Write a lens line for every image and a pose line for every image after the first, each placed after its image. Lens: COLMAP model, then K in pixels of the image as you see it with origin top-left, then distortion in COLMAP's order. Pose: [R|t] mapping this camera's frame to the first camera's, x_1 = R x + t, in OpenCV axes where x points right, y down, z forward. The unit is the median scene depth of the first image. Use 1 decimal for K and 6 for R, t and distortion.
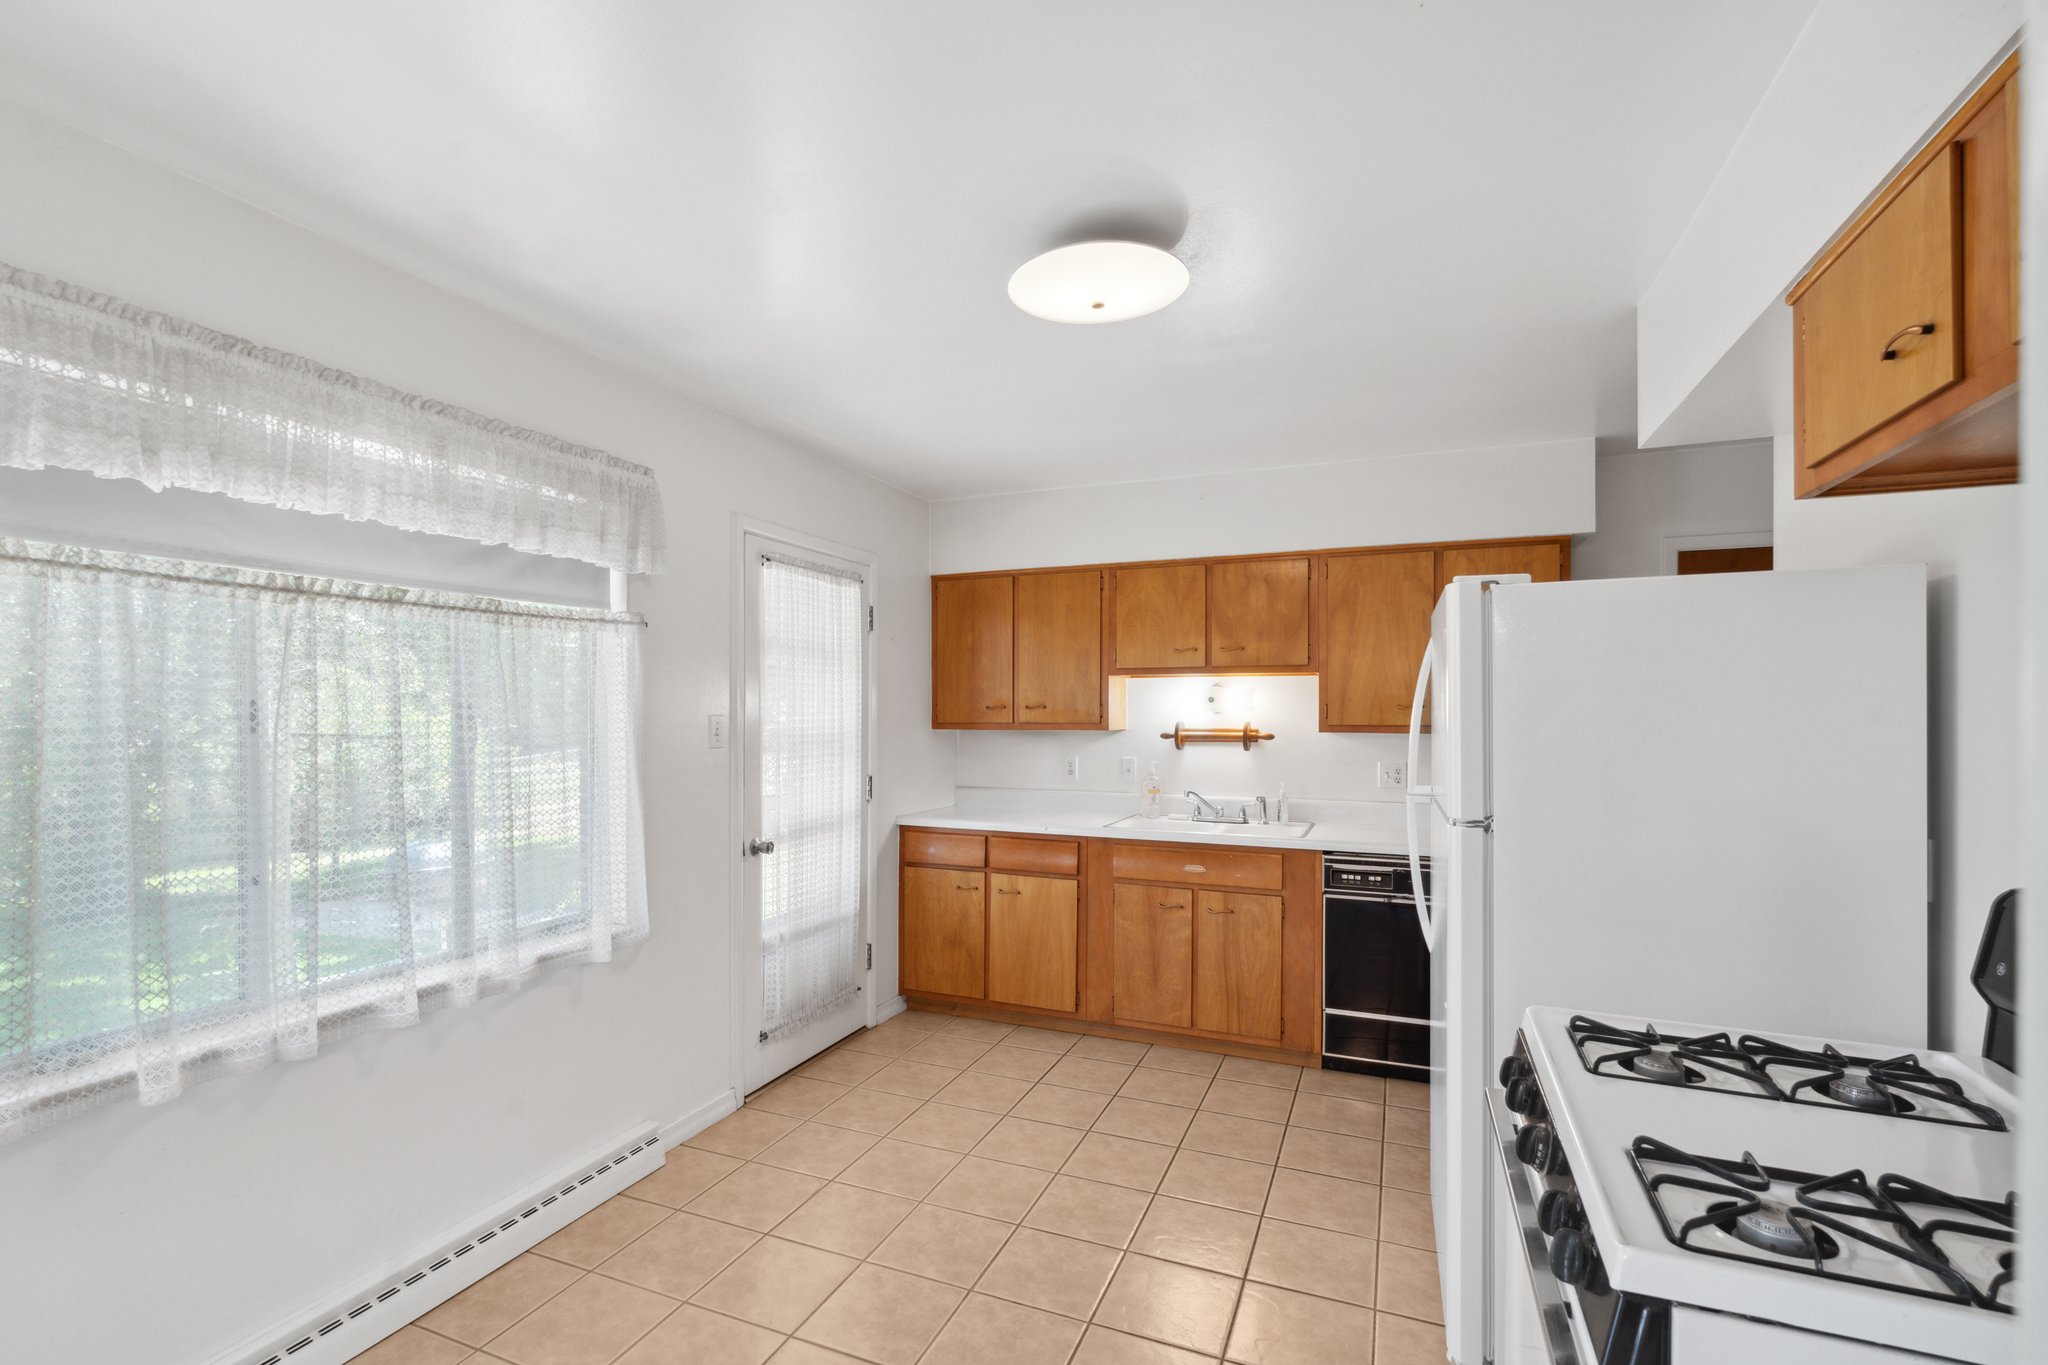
lens RADIAL K [[934.5, 0, 1012.7], [0, 934.5, 717.3], [0, 0, 1]] dist [-0.001325, -0.000327]
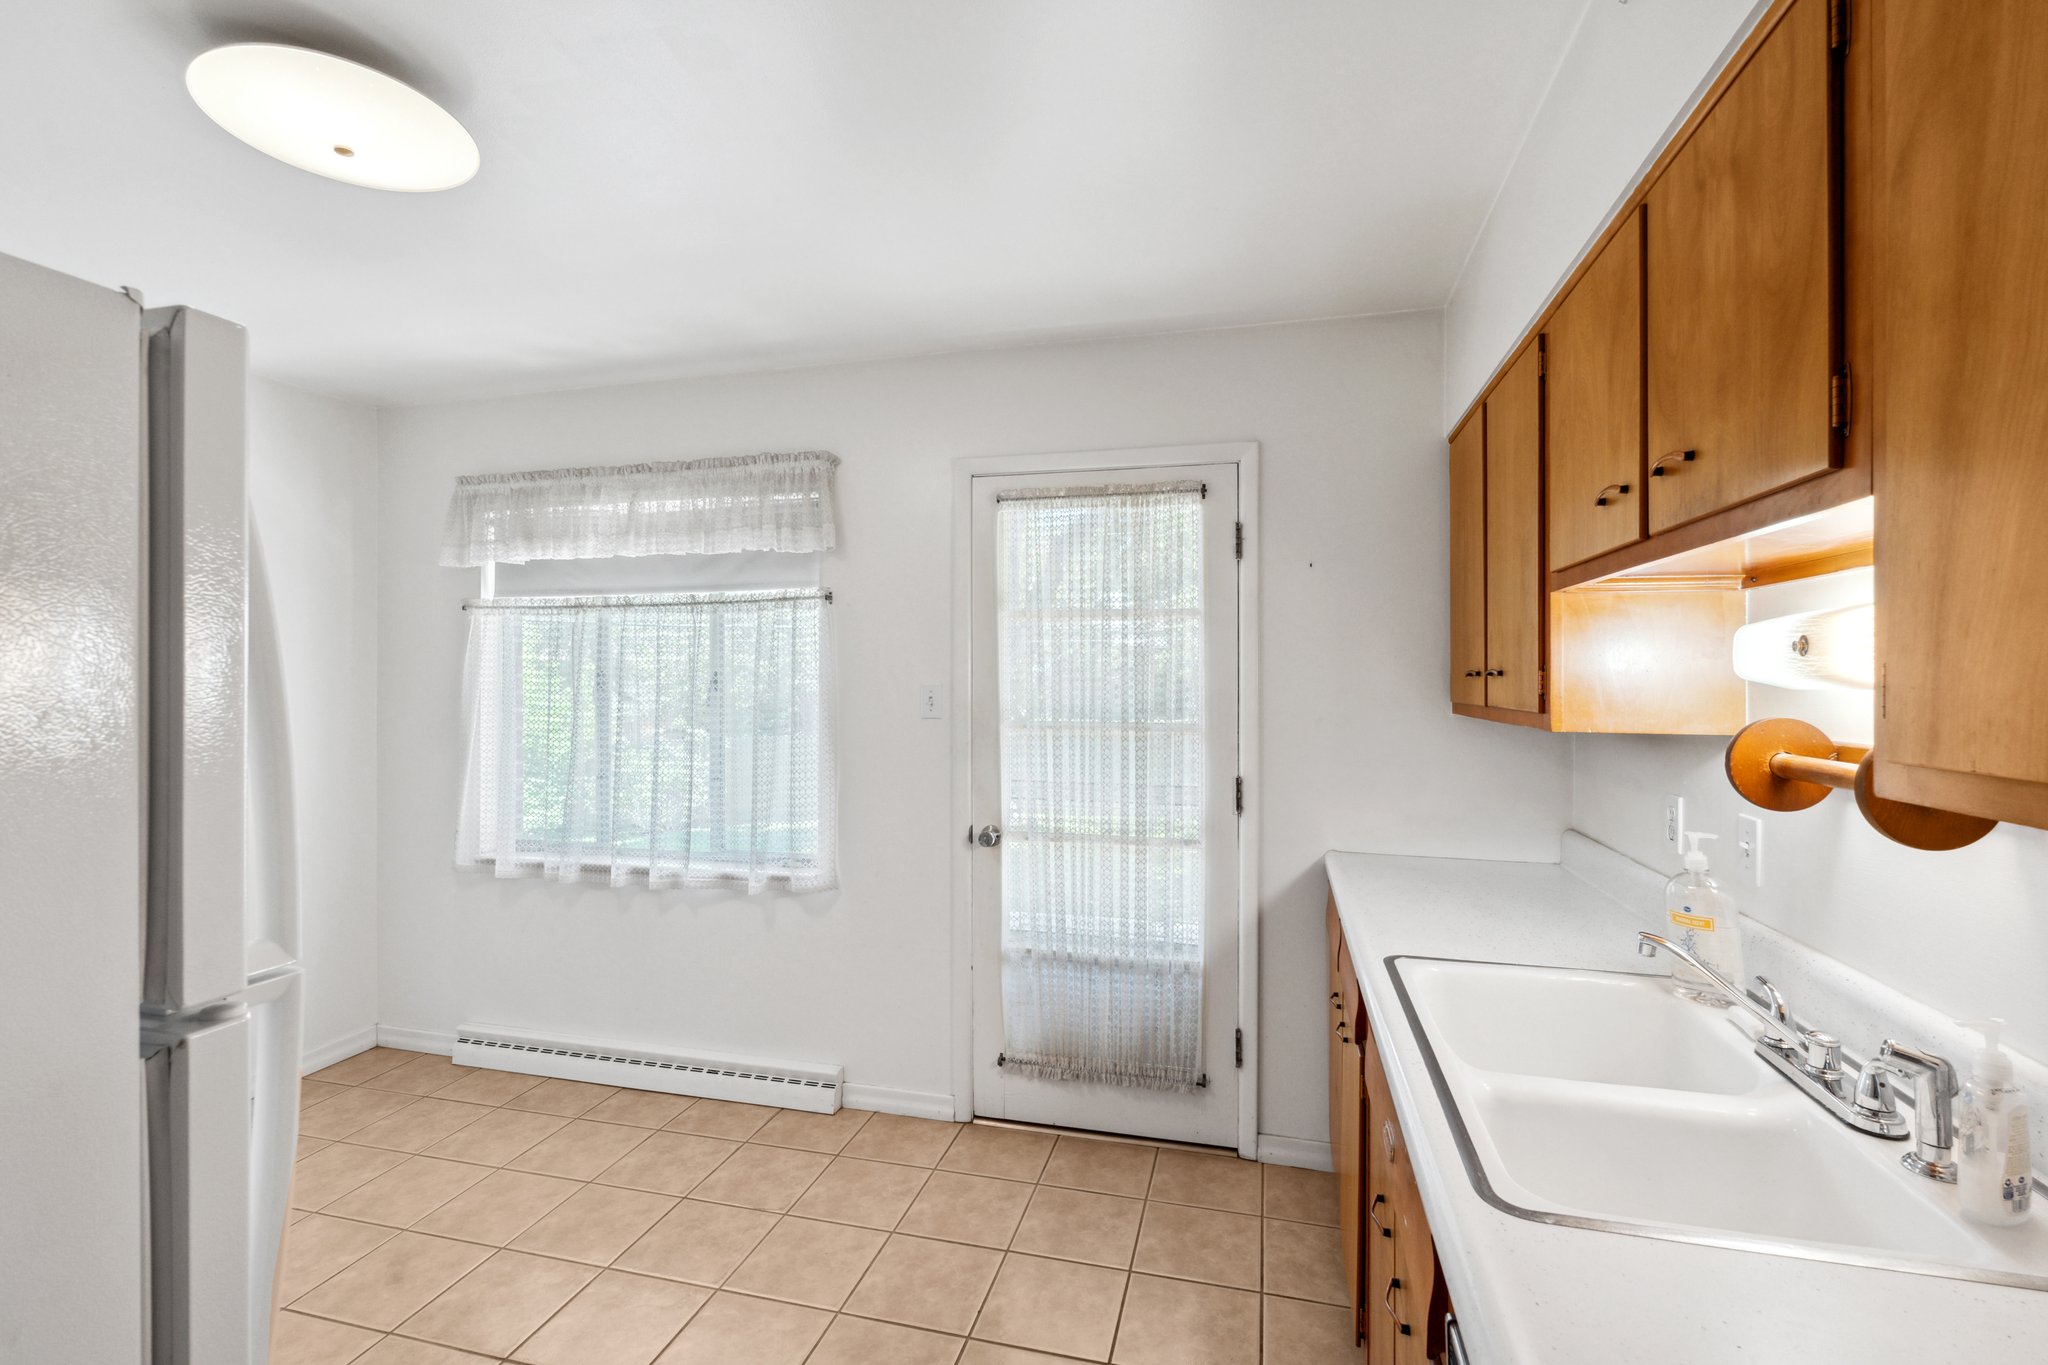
lens RADIAL K [[907.2, 0, 1024.0], [0, 907.2, 682.5], [0, 0, 1]] dist [0.002461, 0.000110]
pose [[0.137365, 0.005059, -0.990508, 0.573964], [-0.009005, 0.999952, 0.003858, -0.007030], [0.990480, 0.008390, 0.137404, 0.933968]]
